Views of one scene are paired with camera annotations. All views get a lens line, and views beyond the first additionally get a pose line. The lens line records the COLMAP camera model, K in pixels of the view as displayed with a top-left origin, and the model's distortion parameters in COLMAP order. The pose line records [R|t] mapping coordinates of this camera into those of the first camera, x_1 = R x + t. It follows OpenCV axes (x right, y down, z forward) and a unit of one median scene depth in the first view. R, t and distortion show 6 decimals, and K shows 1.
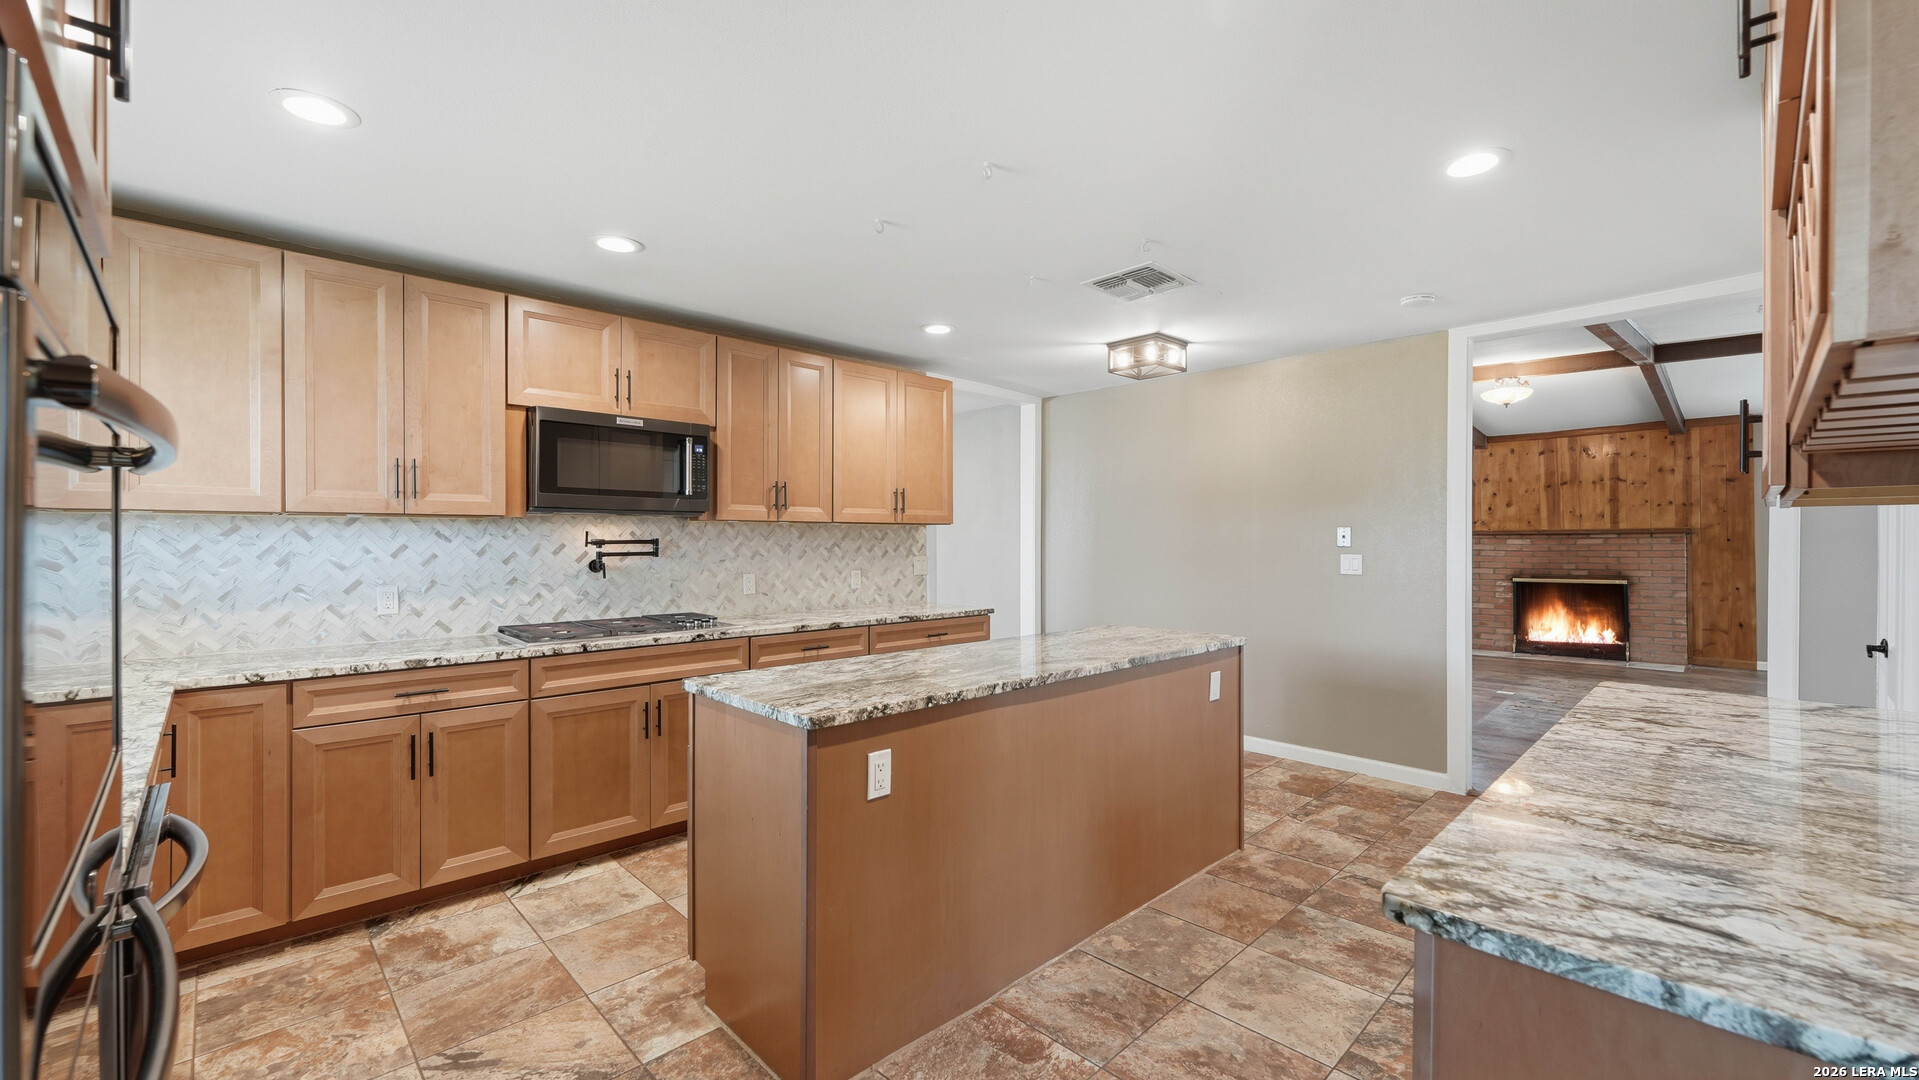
lens RADIAL K [[769.5, 0, 956.5], [0, 769.5, 534.8], [0, 0, 1]] dist [0.002289, -0.000266]
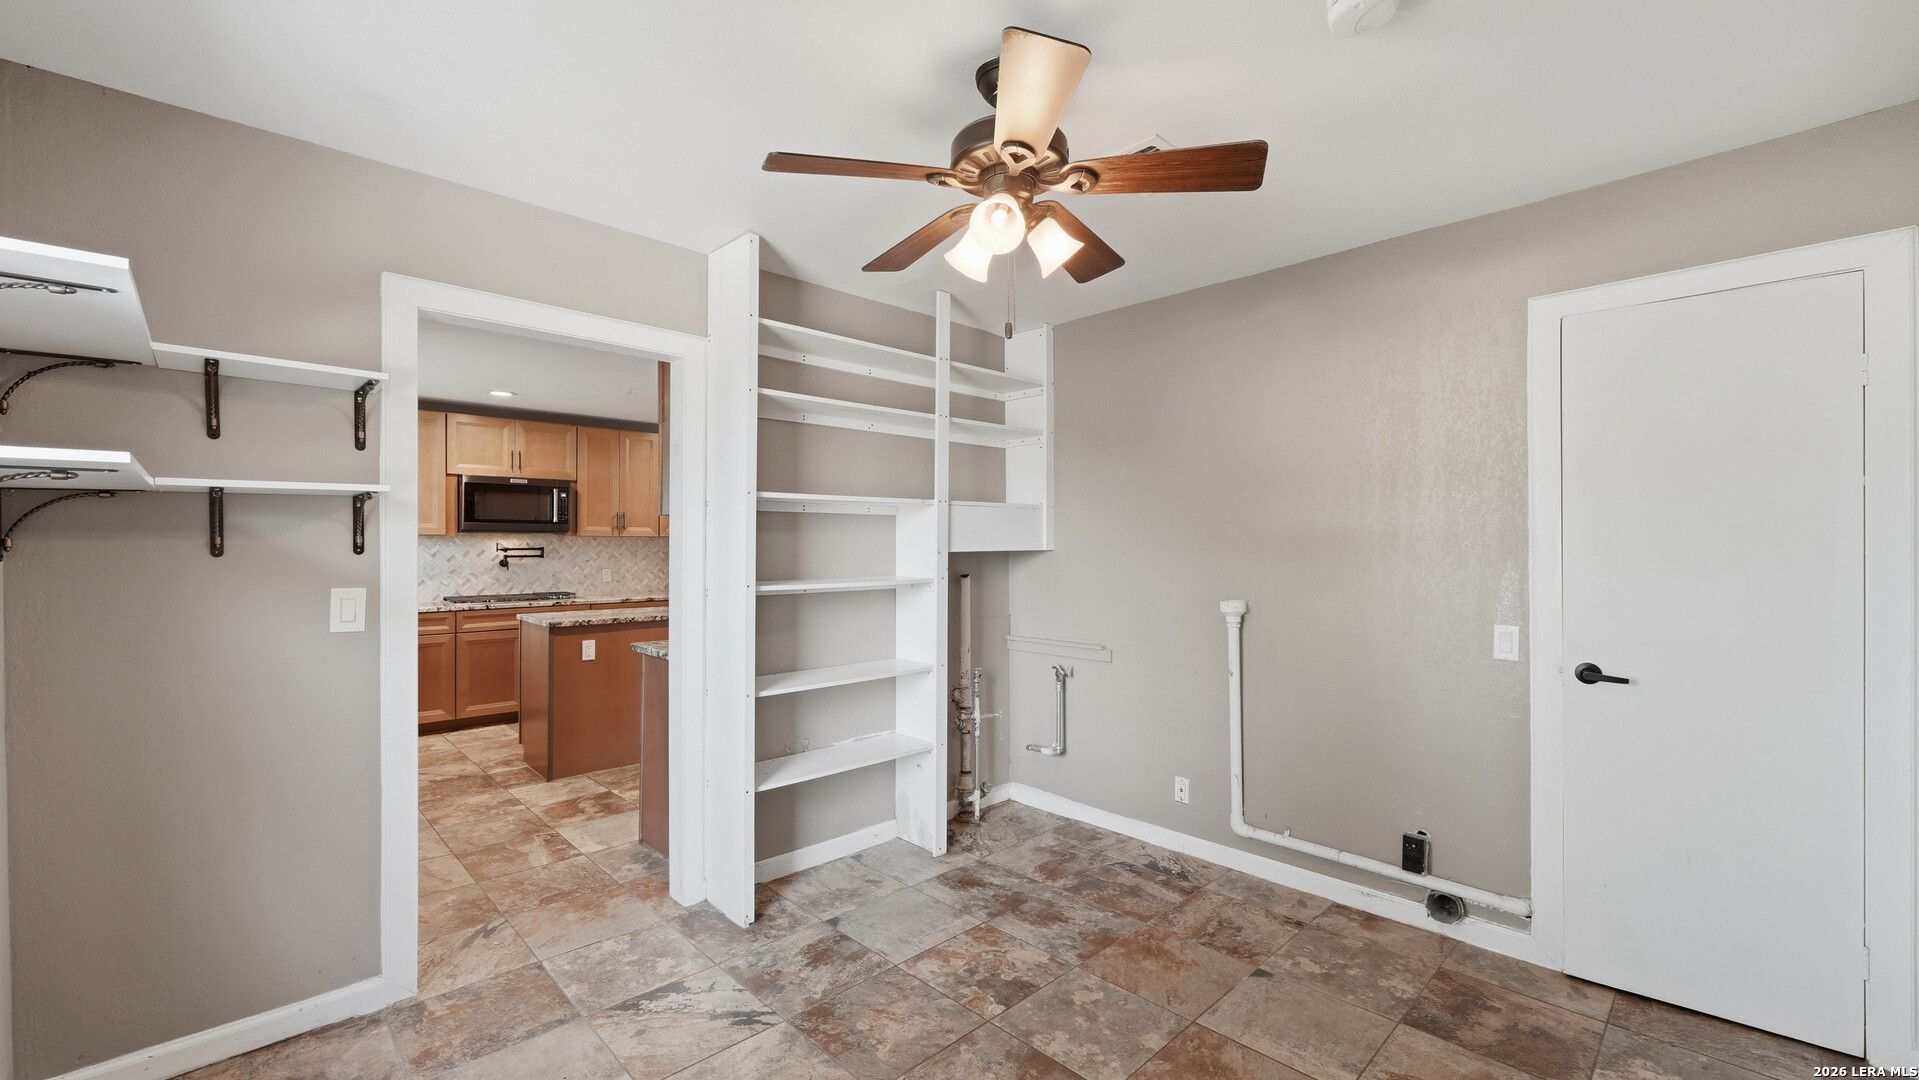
lens RADIAL K [[769.5, 0, 949.8], [0, 769.5, 538.9], [0, 0, 1]] dist [0.002289, -0.000266]
pose [[0.999971, 0.001696, -0.007361, 0.760554], [-0.001695, 0.999999, 0.000243, -0.021998], [0.007362, -0.000230, 0.999973, -0.996811]]
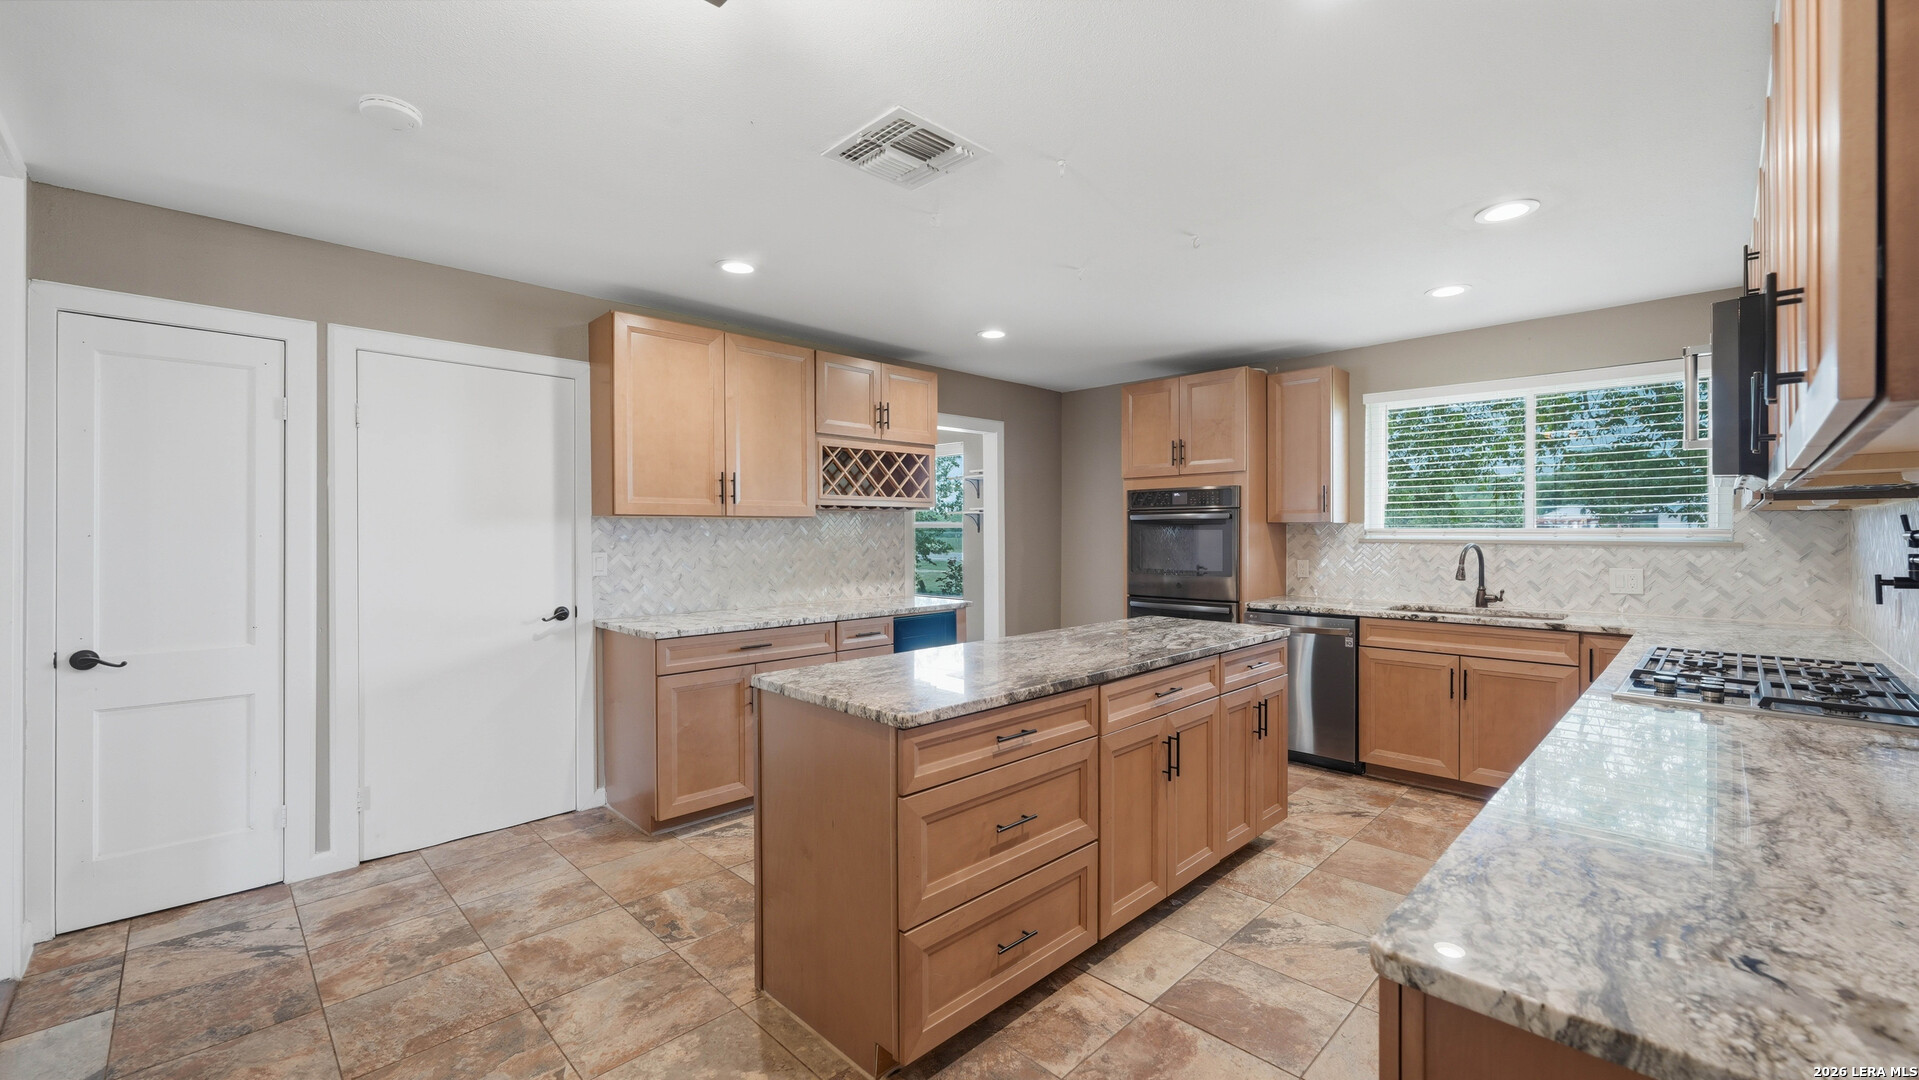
lens RADIAL K [[769.5, 0, 960.1], [0, 769.5, 537.9], [0, 0, 1]] dist [0.002289, -0.000266]
pose [[-0.999874, 0.001759, -0.015757, 0.256813], [0.001827, 0.999989, -0.004301, 0.017521], [0.015749, -0.004329, -0.999867, 2.145516]]
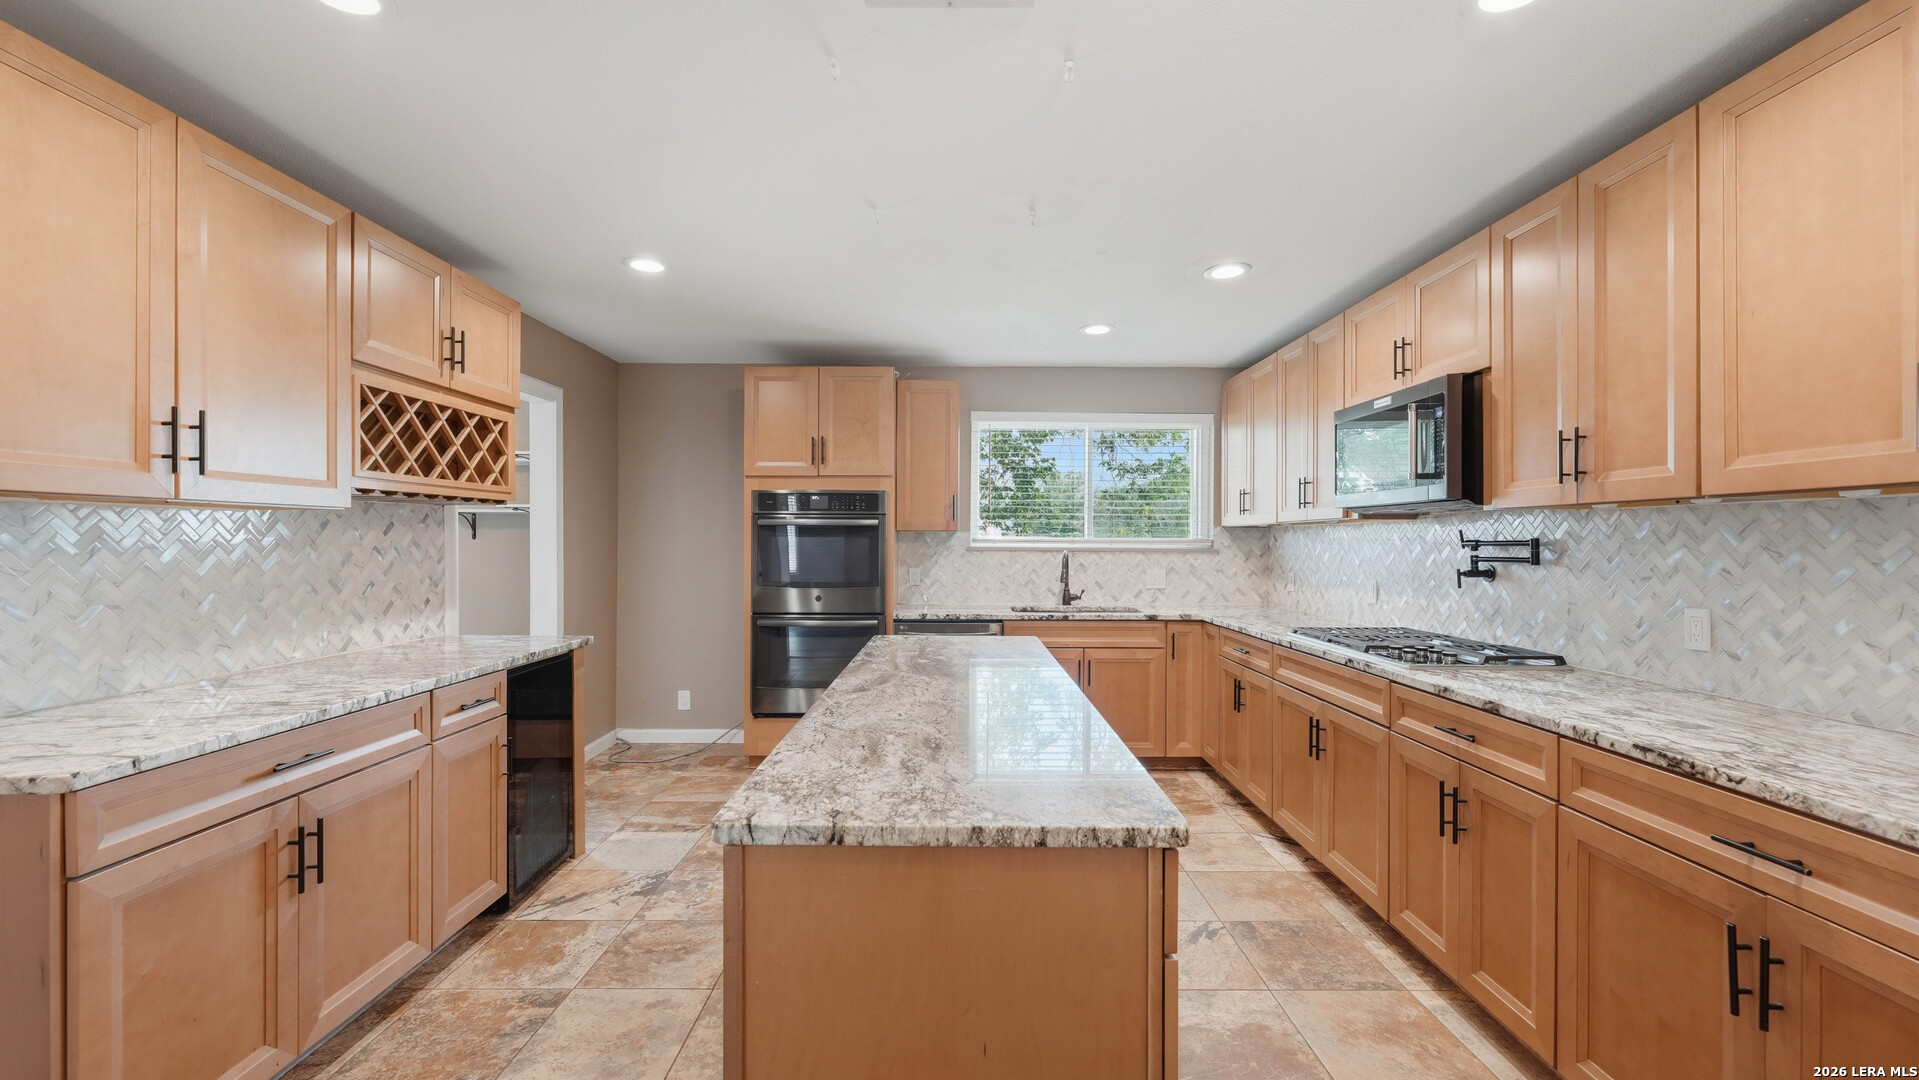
lens RADIAL K [[769.5, 0, 956.3], [0, 769.5, 543.5], [0, 0, 1]] dist [0.002289, -0.000266]
pose [[-0.694070, -0.000991, -0.719907, 0.693131], [0.004862, 0.999970, -0.006065, 0.016723], [0.719891, -0.007710, -0.694044, 1.668728]]
